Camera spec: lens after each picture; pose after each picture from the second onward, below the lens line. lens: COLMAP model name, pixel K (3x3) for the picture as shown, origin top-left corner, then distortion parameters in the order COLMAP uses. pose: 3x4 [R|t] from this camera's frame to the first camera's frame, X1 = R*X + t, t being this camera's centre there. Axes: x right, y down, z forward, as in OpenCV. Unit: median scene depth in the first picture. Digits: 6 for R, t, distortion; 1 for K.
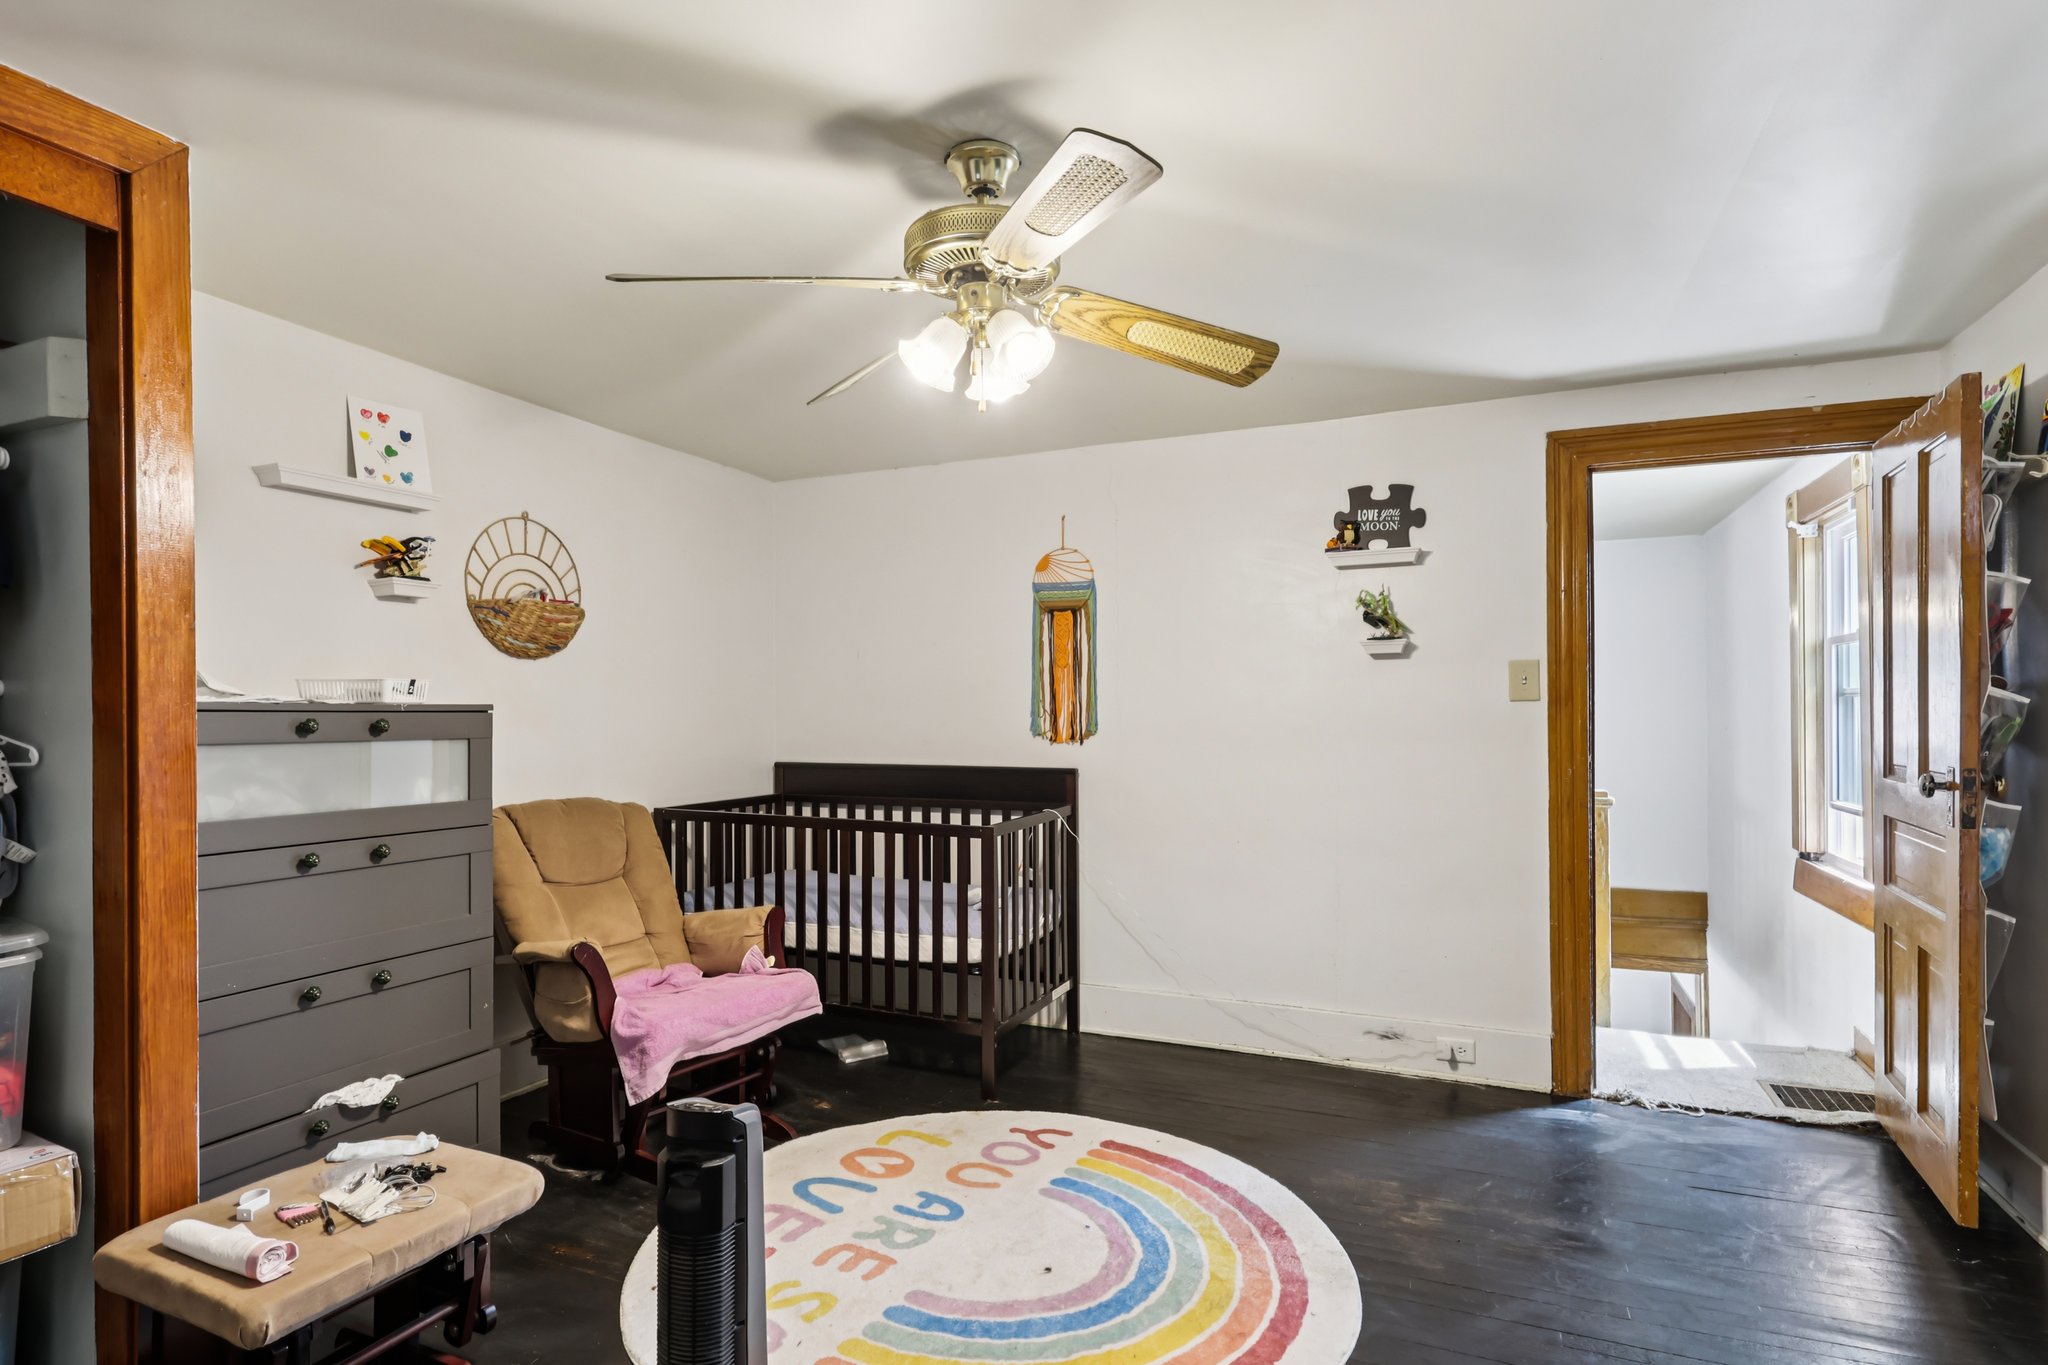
lens RADIAL K [[1057.6, 0, 1020.0], [0, 1057.6, 712.7], [0, 0, 1]] dist [0.002062, -0.000118]
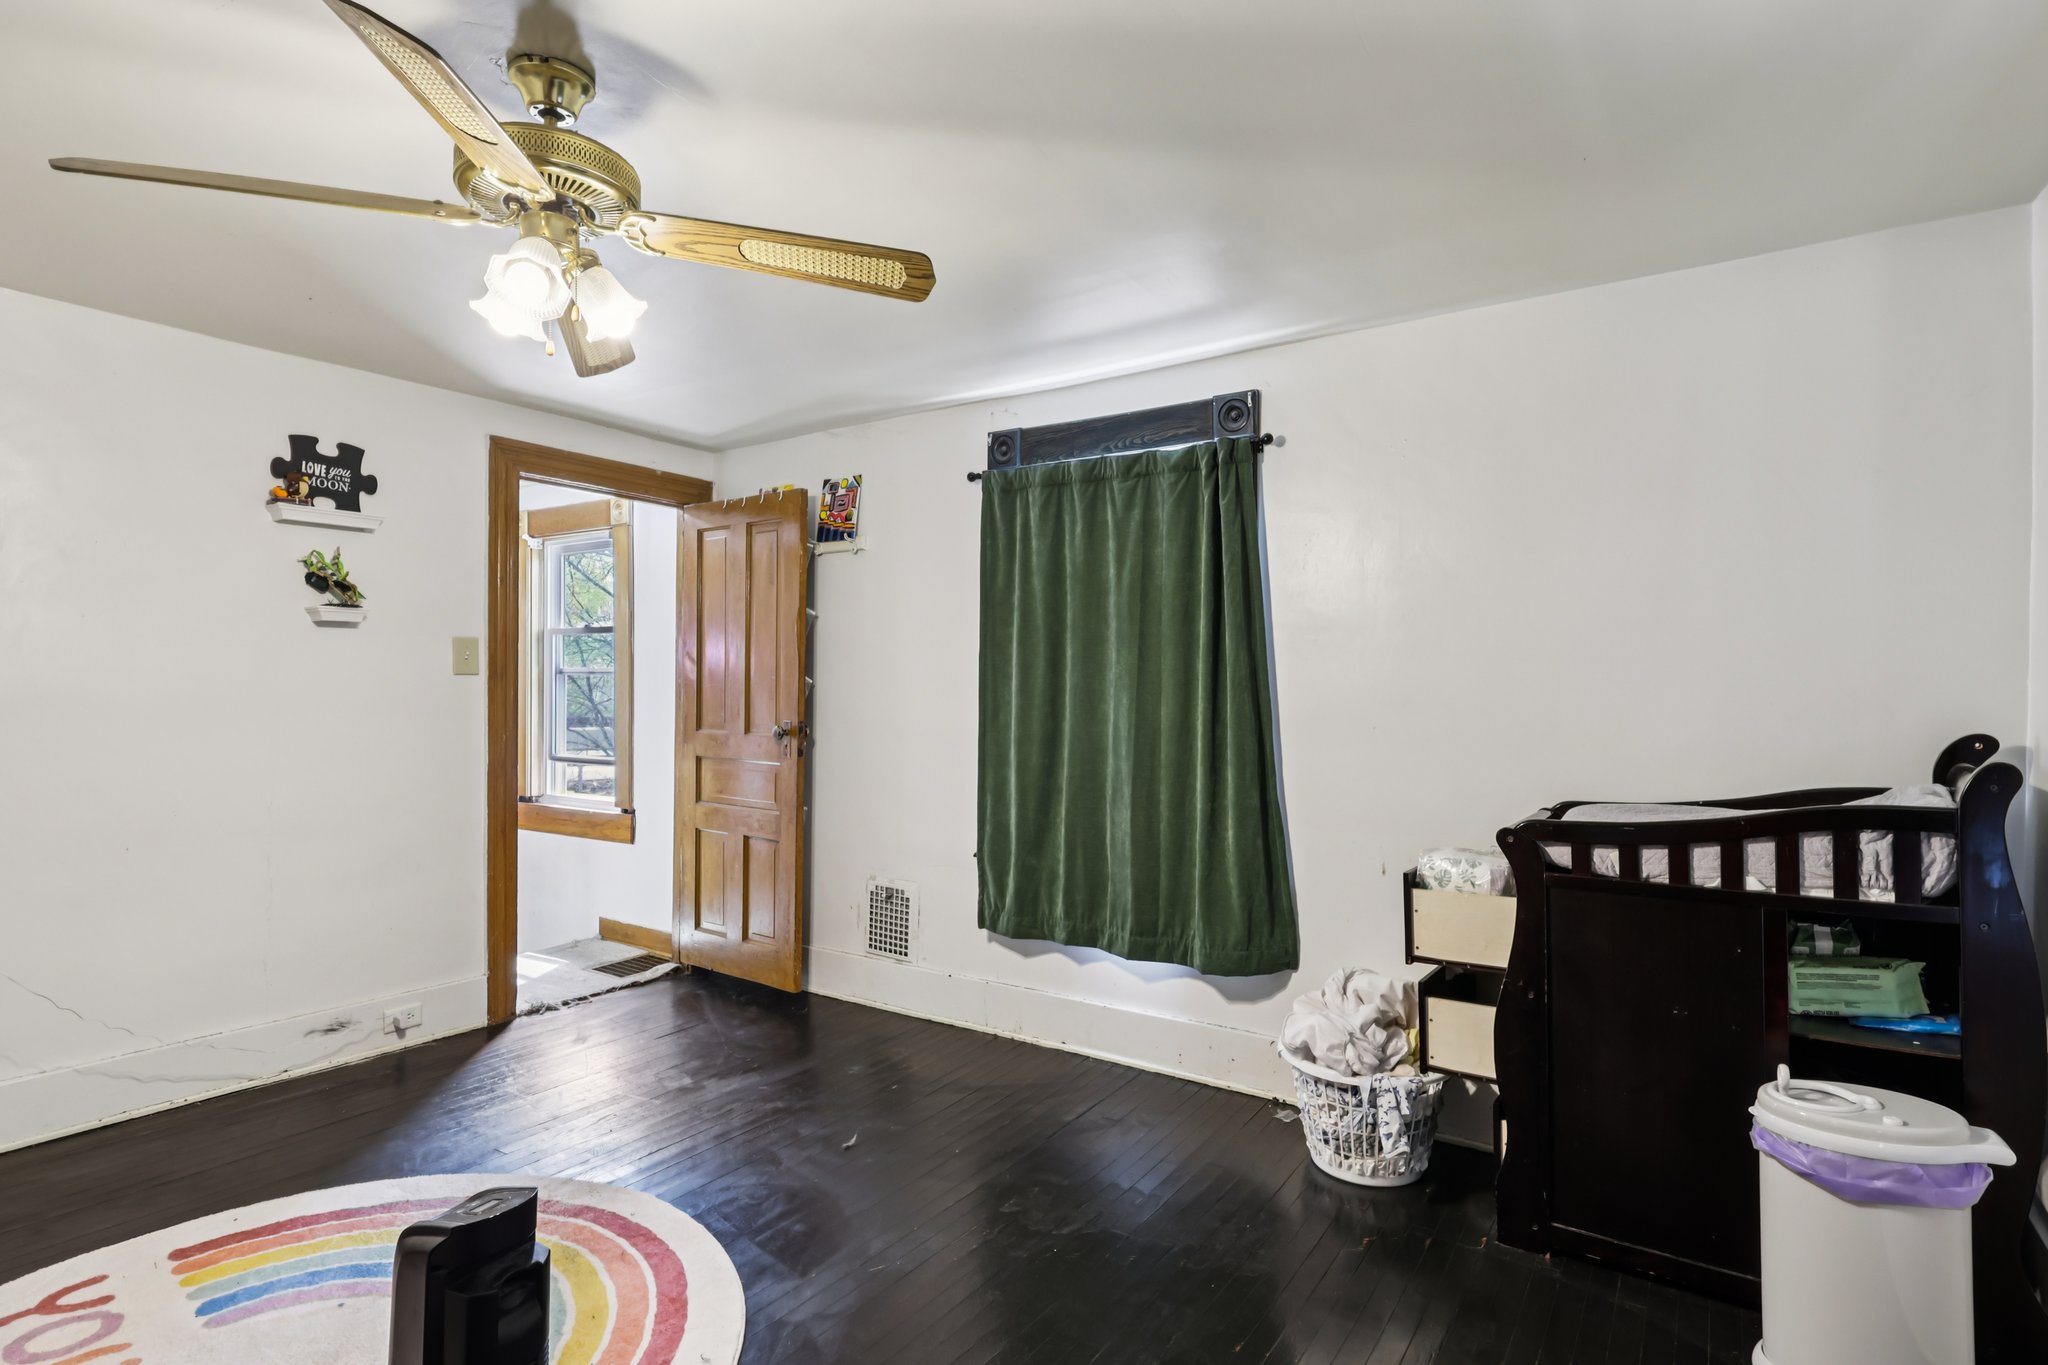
lens RADIAL K [[1023.9, 0, 1024.0], [0, 1023.9, 682.5], [0, 0, 1]] dist [0.001483, -0.000649]
pose [[0.194689, 0.009590, 0.980818, -0.434158], [-0.005849, 0.999946, -0.008616, 0.002961], [-0.980848, -0.004059, 0.194735, 0.226403]]
